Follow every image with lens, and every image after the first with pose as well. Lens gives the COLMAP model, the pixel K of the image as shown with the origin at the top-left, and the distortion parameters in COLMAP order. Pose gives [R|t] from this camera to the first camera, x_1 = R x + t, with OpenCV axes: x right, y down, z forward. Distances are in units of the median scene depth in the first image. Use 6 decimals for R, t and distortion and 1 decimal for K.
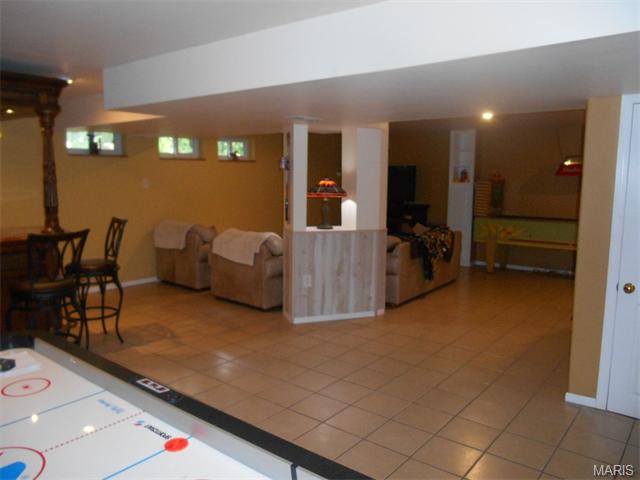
lens RADIAL K [[501.4, 0, 321.7], [0, 501.4, 240.0], [0, 0, 1]] dist [0.000156, 0.000085]
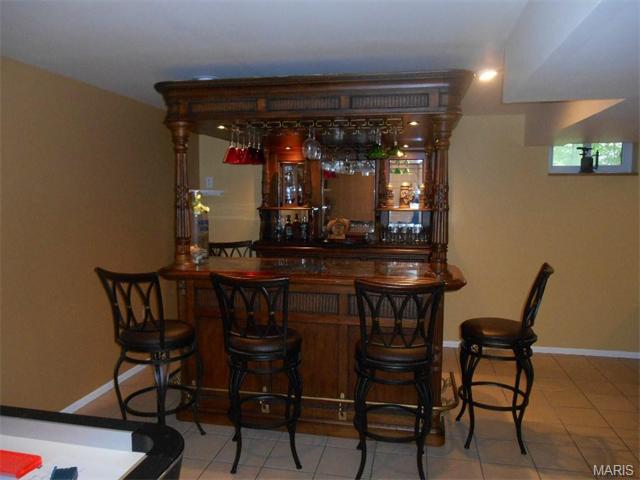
lens RADIAL K [[501.4, 0, 321.7], [0, 501.4, 240.0], [0, 0, 1]] dist [0.000156, 0.000085]
pose [[0.455313, 0.057151, -0.888495, 0.057924], [-0.087567, 0.995974, 0.019190, -0.067895], [0.886015, 0.069065, 0.458485, 0.424356]]
